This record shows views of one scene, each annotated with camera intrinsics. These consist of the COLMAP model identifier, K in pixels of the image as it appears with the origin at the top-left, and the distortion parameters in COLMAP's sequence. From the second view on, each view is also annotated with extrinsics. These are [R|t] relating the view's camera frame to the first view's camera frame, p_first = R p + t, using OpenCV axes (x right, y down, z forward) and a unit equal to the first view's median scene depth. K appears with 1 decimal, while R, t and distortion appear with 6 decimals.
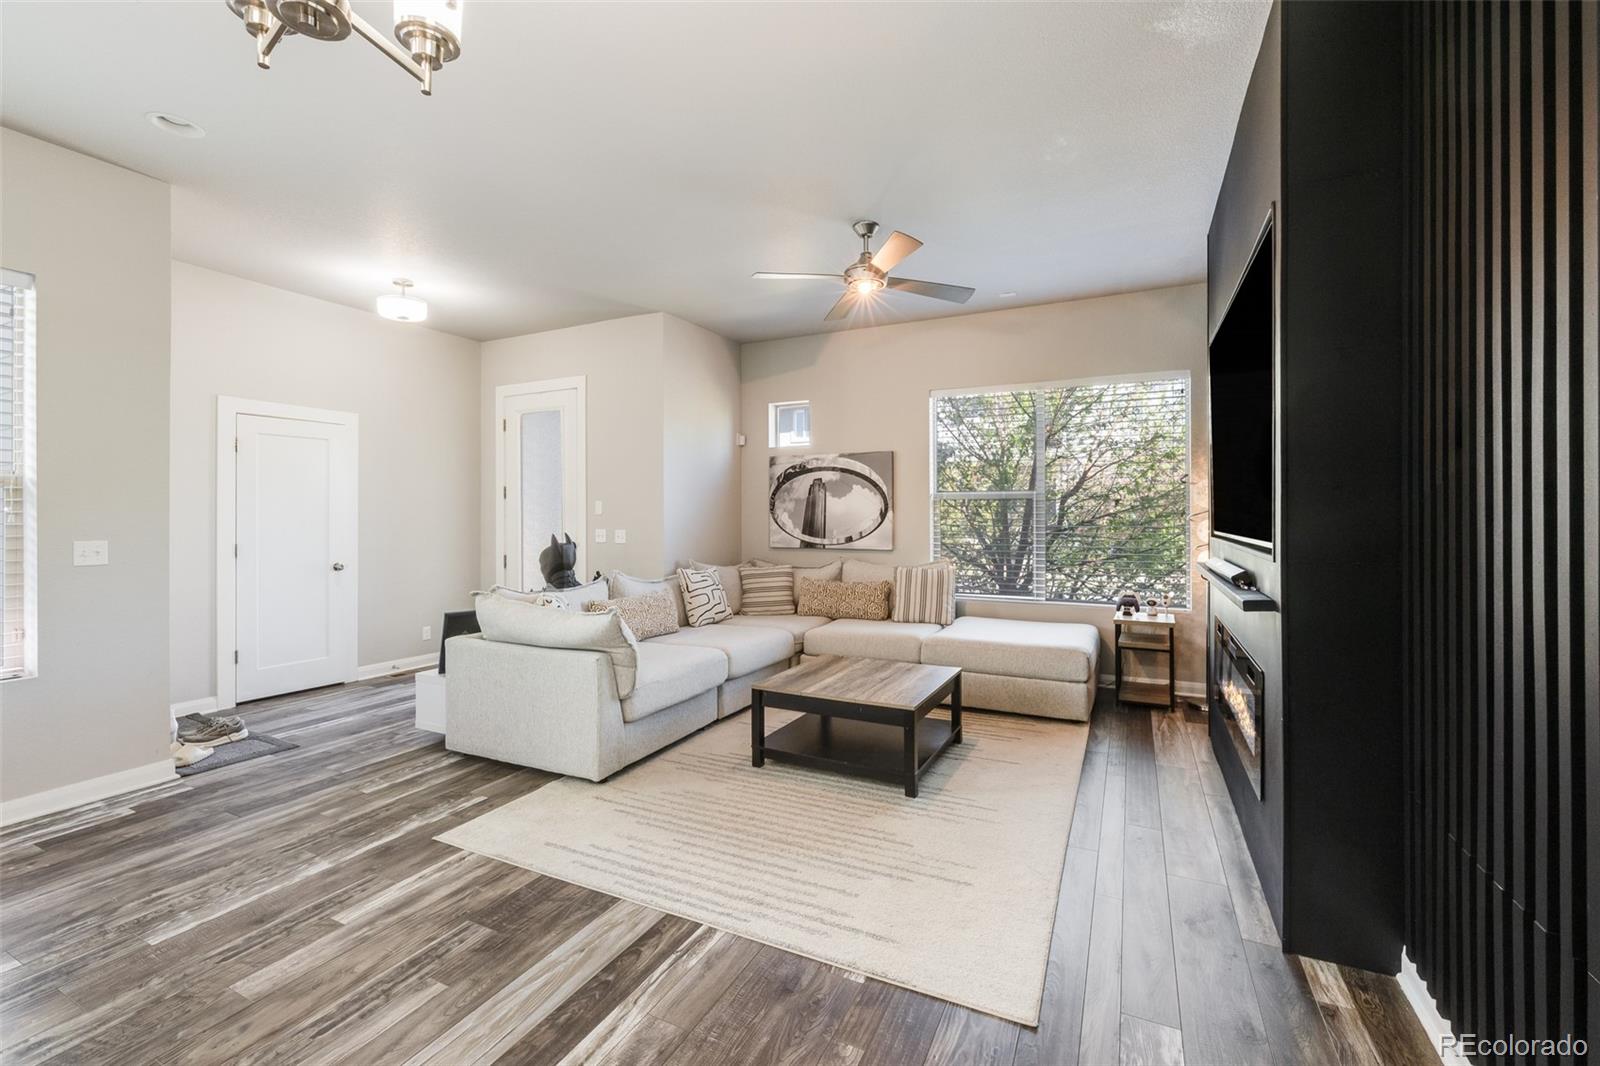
lens RADIAL K [[667.9, 0, 803.7], [0, 667.9, 514.6], [0, 0, 1]] dist [-0.002391, -0.000283]
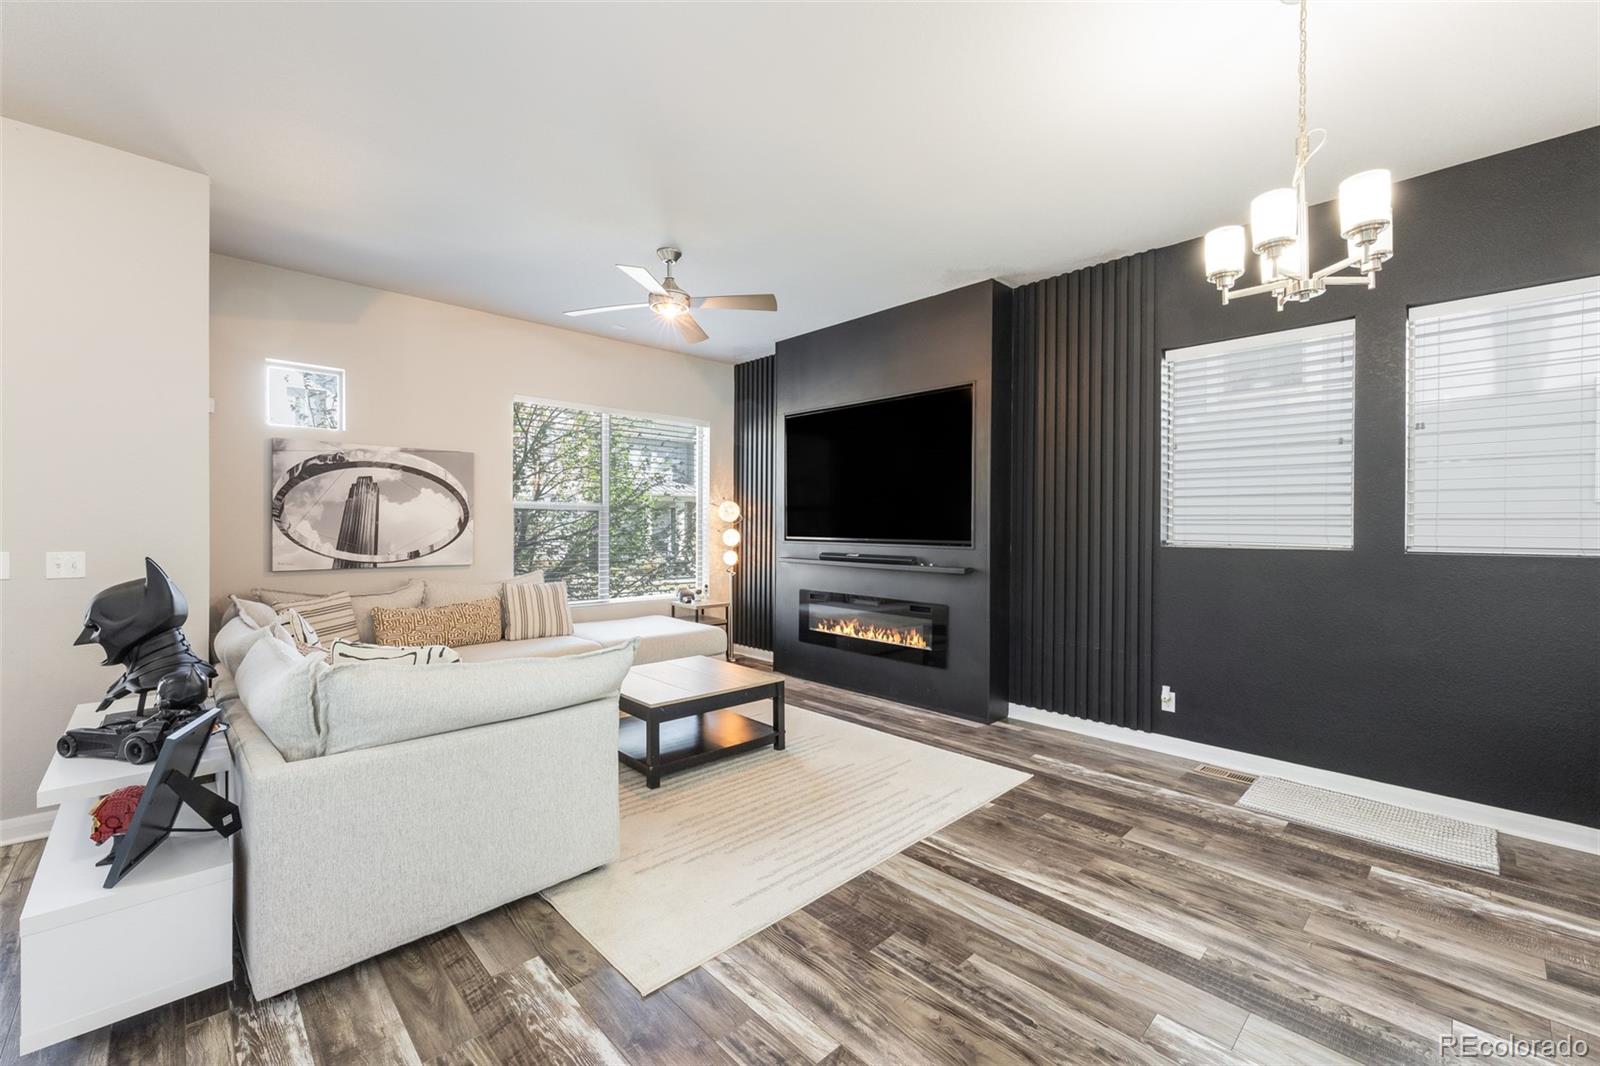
lens RADIAL K [[654.7, 0, 803.7], [0, 654.7, 529.0], [0, 0, 1]] dist [0.001068, 0.000287]
pose [[0.344207, -0.001863, 0.938892, -0.912170], [-0.006075, 0.999973, 0.004211, -0.000301], [-0.938874, -0.007153, 0.344187, 0.494815]]
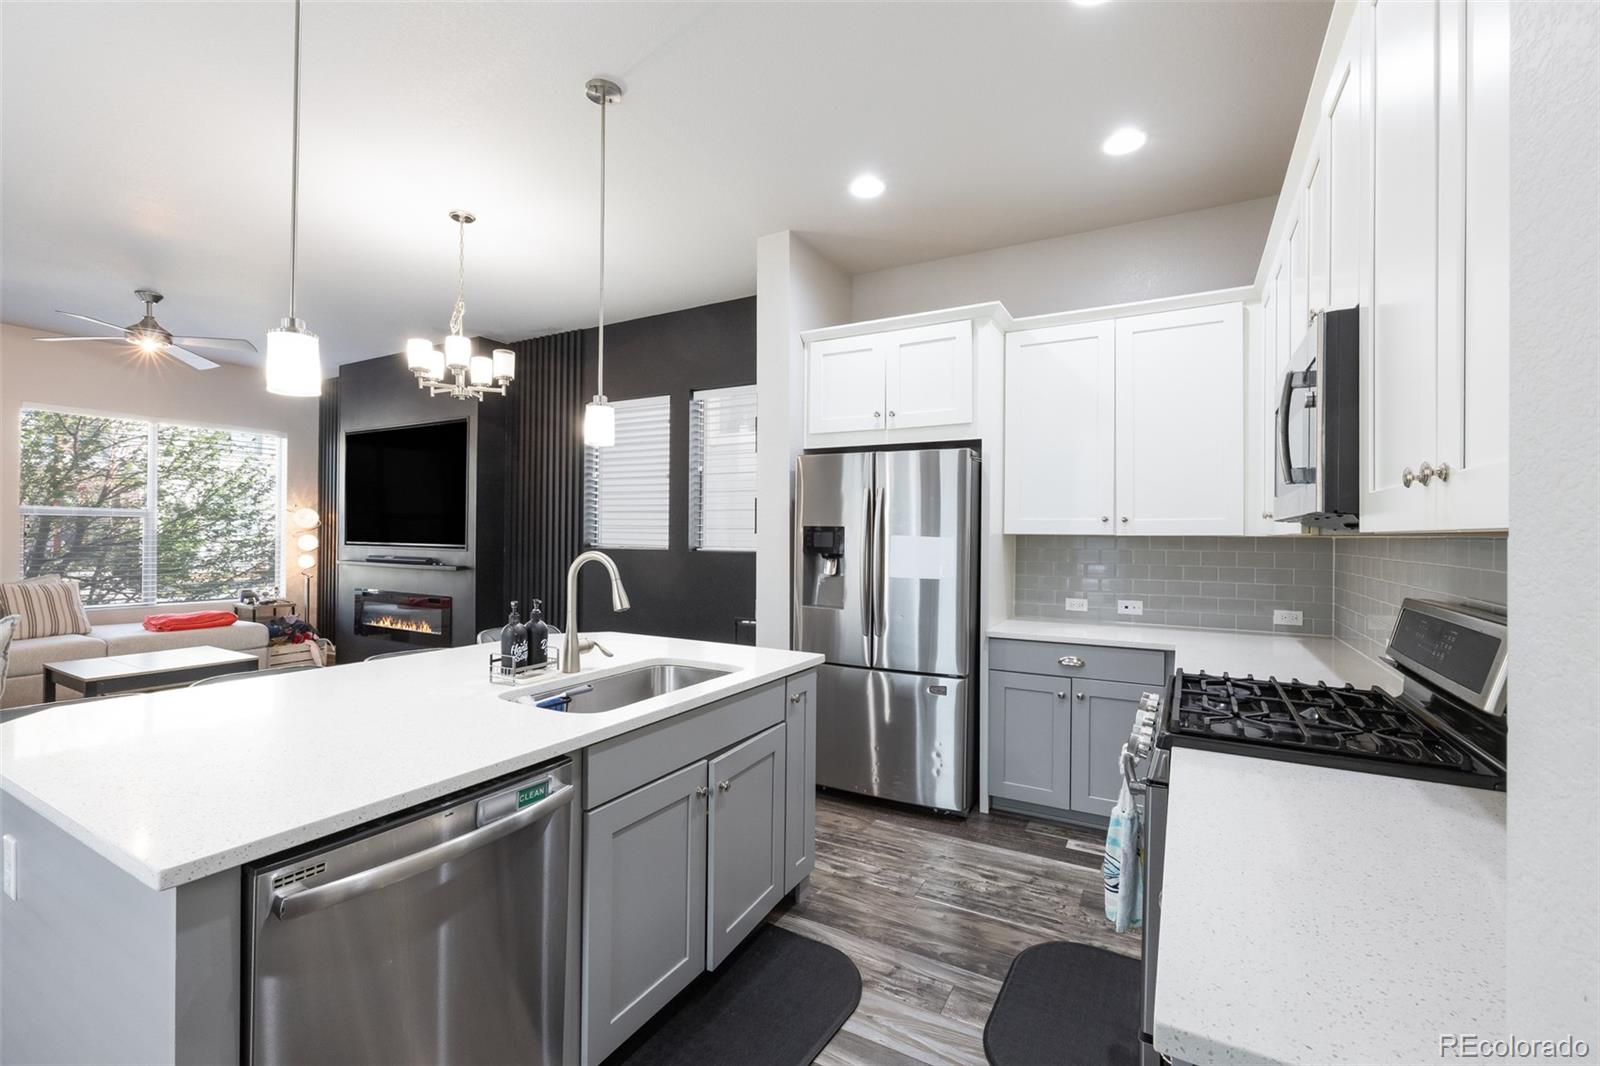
lens RADIAL K [[701.0, 0, 797.9], [0, 701.0, 538.0], [0, 0, 1]] dist [0.000494, -0.014692]
pose [[0.057146, -0.000418, 0.998366, -1.243268], [-0.012966, 0.999915, 0.001161, -0.001055], [-0.998282, -0.013012, 0.057136, -0.282546]]
